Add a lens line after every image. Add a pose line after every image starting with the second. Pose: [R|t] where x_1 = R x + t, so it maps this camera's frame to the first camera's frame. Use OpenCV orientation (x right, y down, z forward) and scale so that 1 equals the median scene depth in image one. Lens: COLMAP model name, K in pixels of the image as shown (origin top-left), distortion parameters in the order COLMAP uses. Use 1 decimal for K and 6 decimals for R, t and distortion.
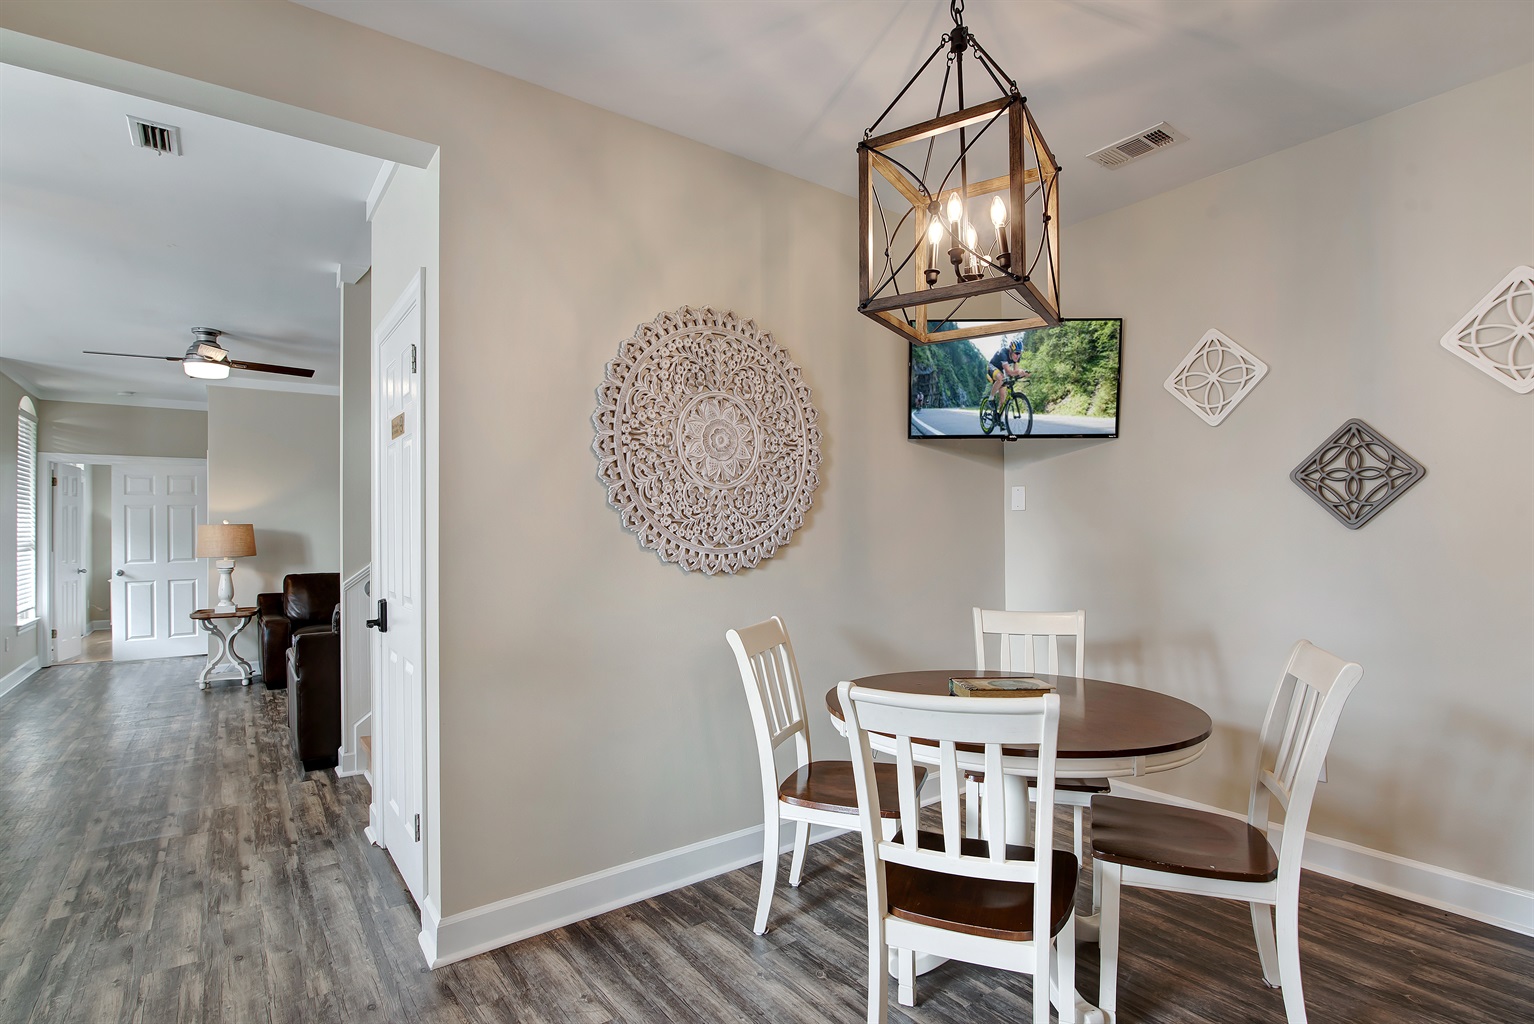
lens RADIAL K [[711.8, 0, 761.6], [0, 711.8, 527.3], [0, 0, 1]] dist [-0.016153, 0.001126]
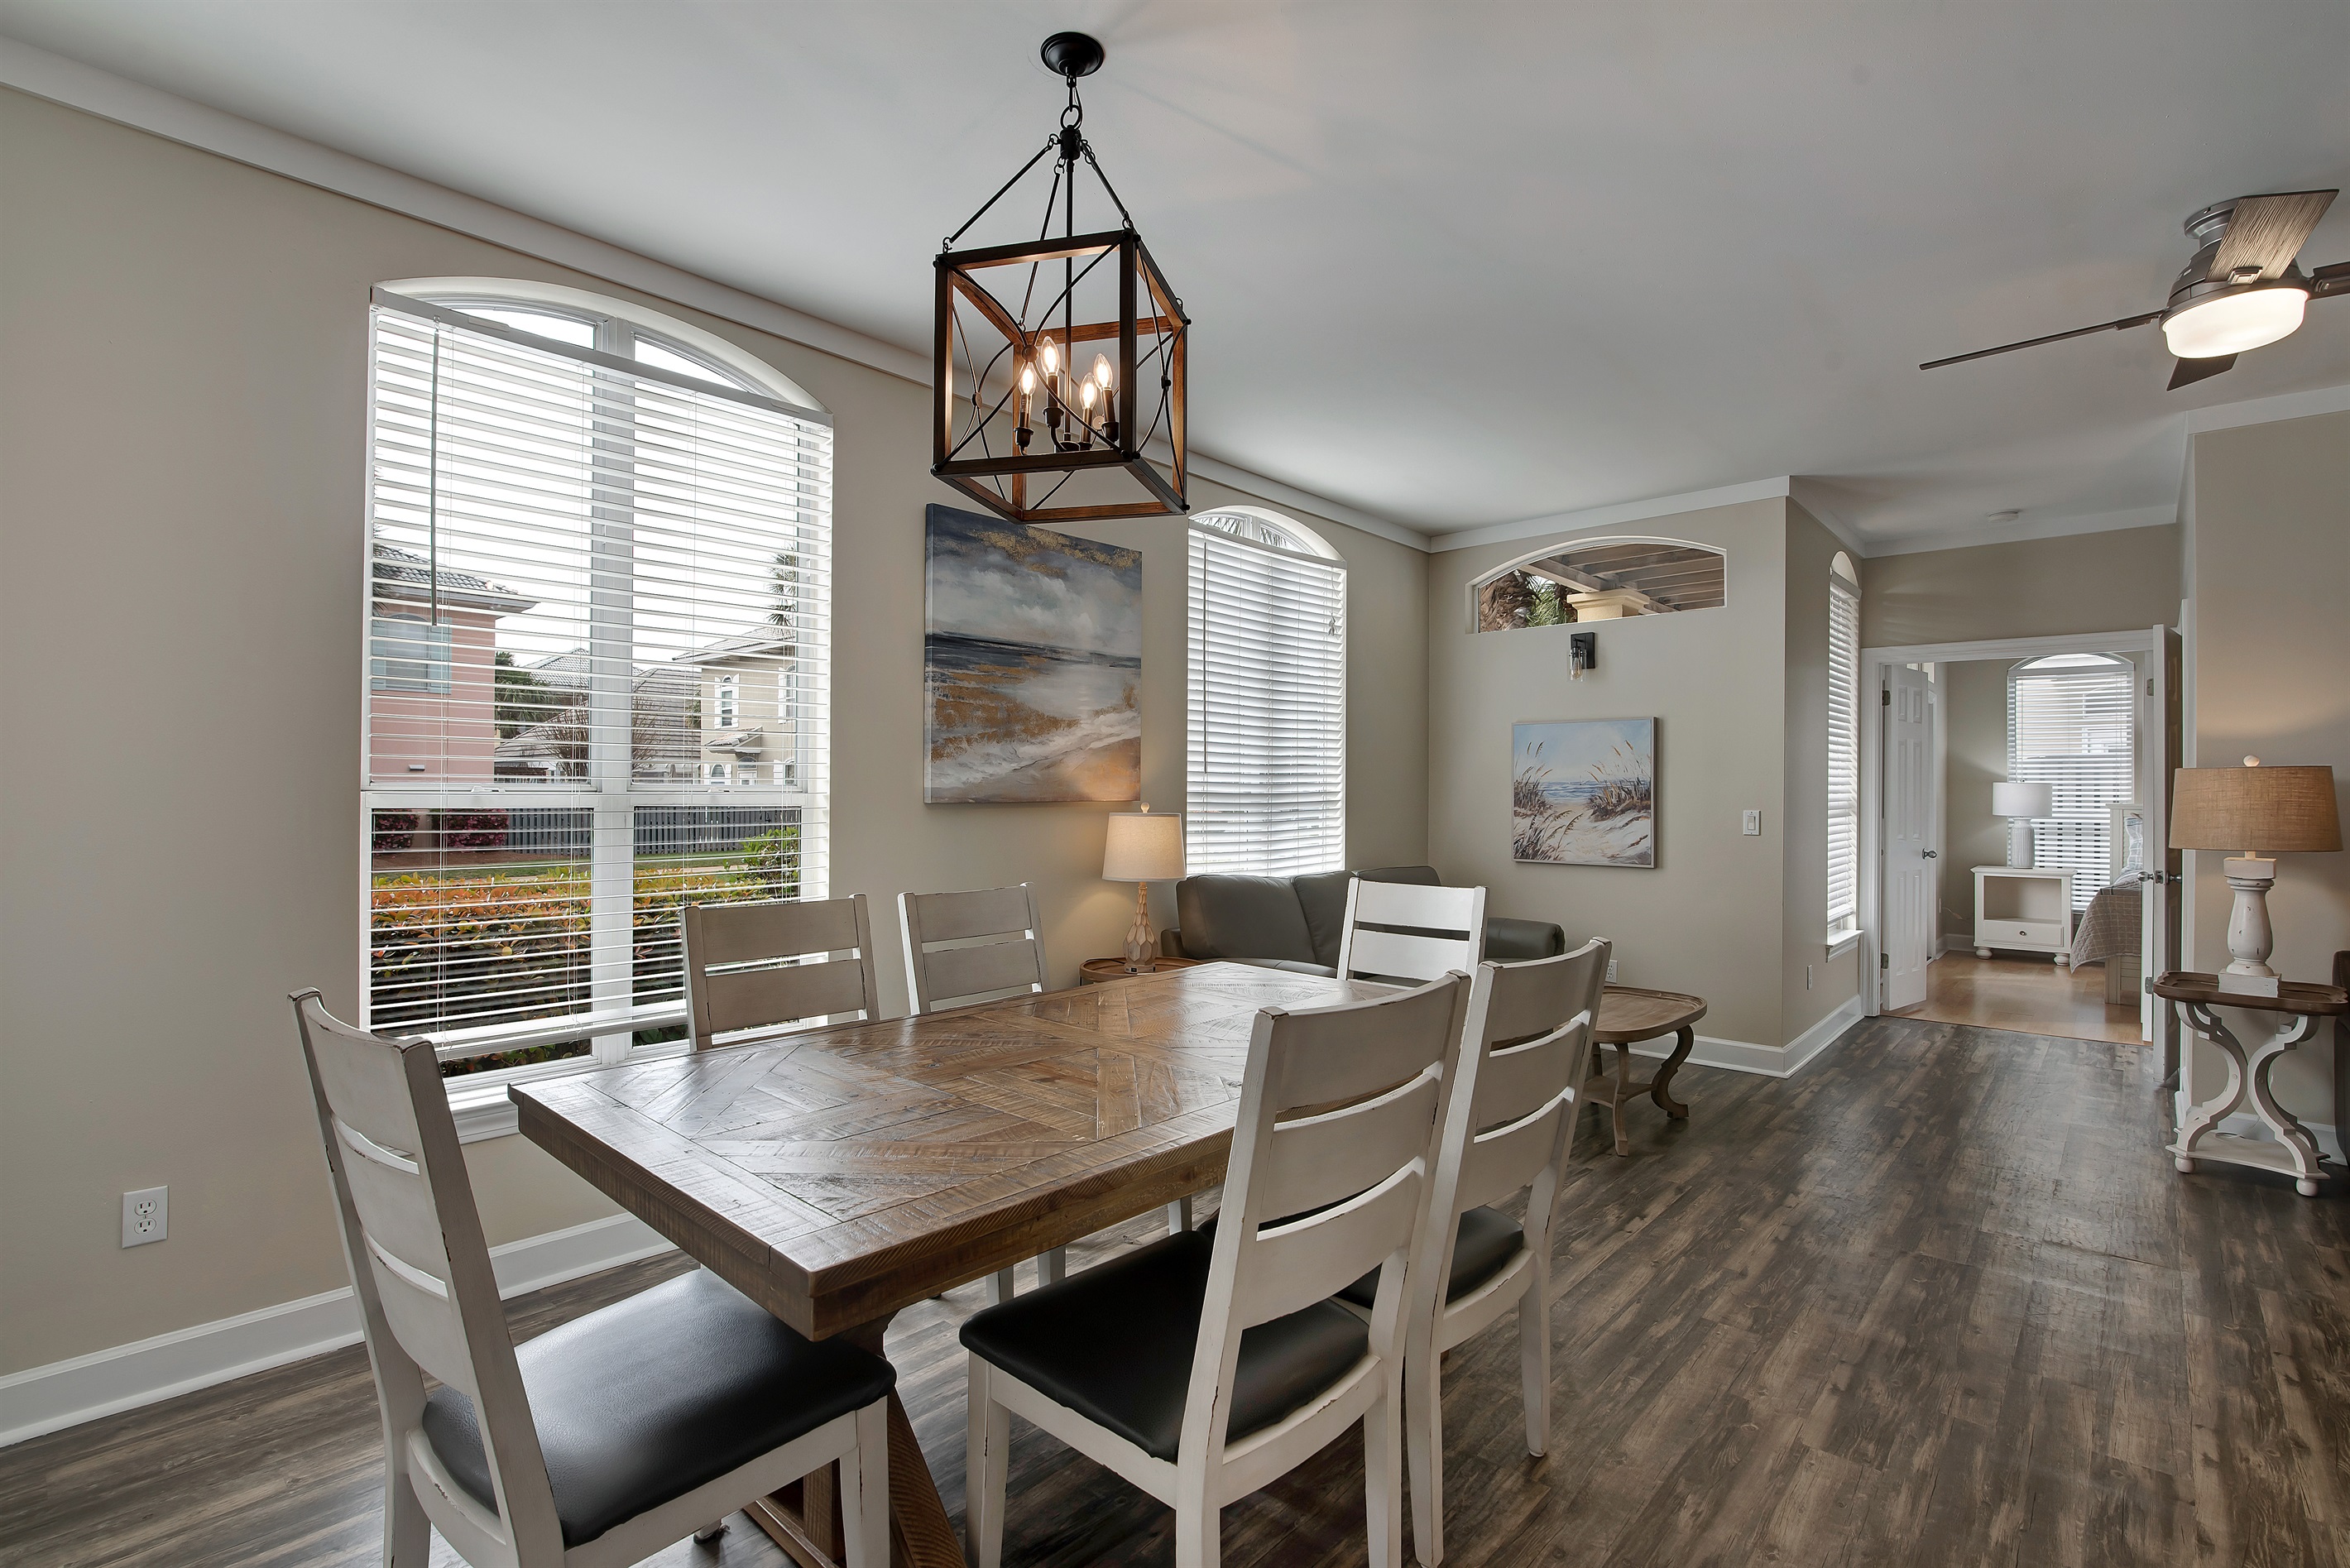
lens RADIAL K [[1090.4, 0, 1156.3], [0, 1090.4, 783.9], [0, 0, 1]] dist [-0.016153, 0.001126]
pose [[0.175649, 0.003846, -0.984445, -0.279679], [0.000456, 0.999992, 0.003988, 0.002840], [0.984453, -0.001150, 0.175646, 0.297514]]
